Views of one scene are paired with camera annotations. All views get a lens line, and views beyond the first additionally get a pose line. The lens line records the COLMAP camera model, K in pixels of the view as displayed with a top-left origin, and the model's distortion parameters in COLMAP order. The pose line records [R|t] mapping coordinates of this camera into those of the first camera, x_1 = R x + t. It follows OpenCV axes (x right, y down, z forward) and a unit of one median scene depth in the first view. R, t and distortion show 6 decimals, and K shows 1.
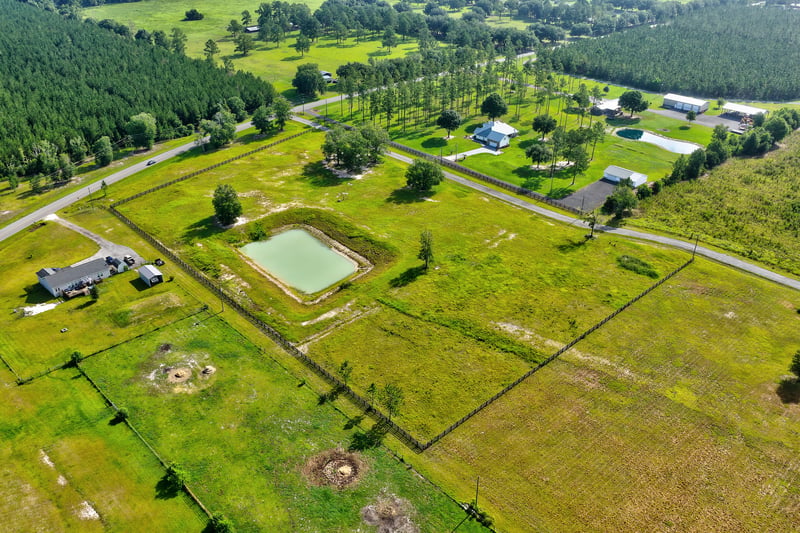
lens RADIAL K [[663.8, 0, 400.8], [0, 663.8, 264.2], [0, 0, 1]] dist [-0.018453, 0.049093]
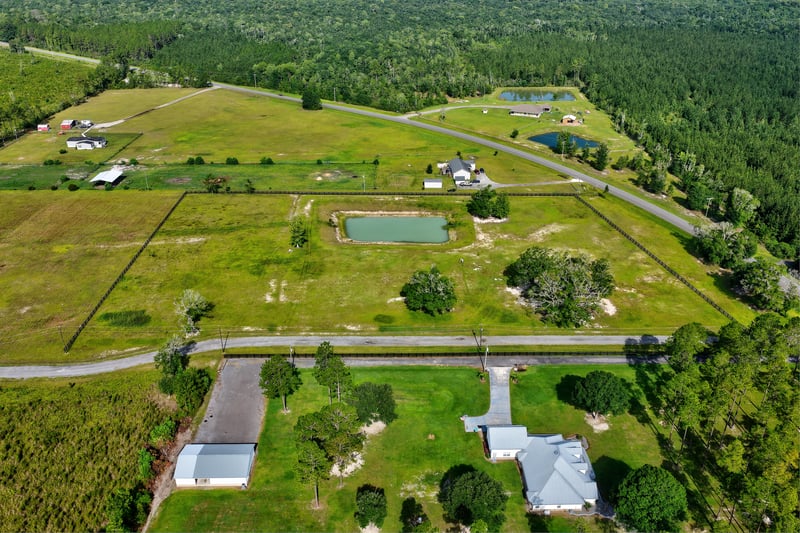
lens RADIAL K [[663.8, 0, 400.8], [0, 663.8, 264.2], [0, 0, 1]] dist [-0.018453, 0.049093]
pose [[-0.667713, 0.331289, -0.666638, 0.639974], [-0.370585, 0.628735, 0.683636, -0.763139], [0.645620, 0.703519, -0.297044, 1.358661]]
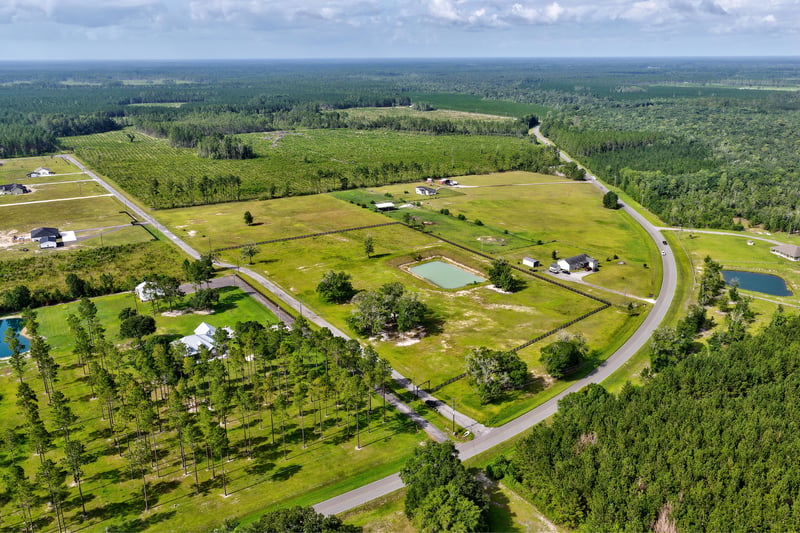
lens RADIAL K [[663.8, 0, 400.8], [0, 663.8, 264.2], [0, 0, 1]] dist [-0.018453, 0.049093]
pose [[-0.986584, -0.055258, 0.153621, -0.276372], [0.074301, 0.685897, 0.723895, -1.098568], [-0.145369, 0.725597, -0.672589, 1.957435]]
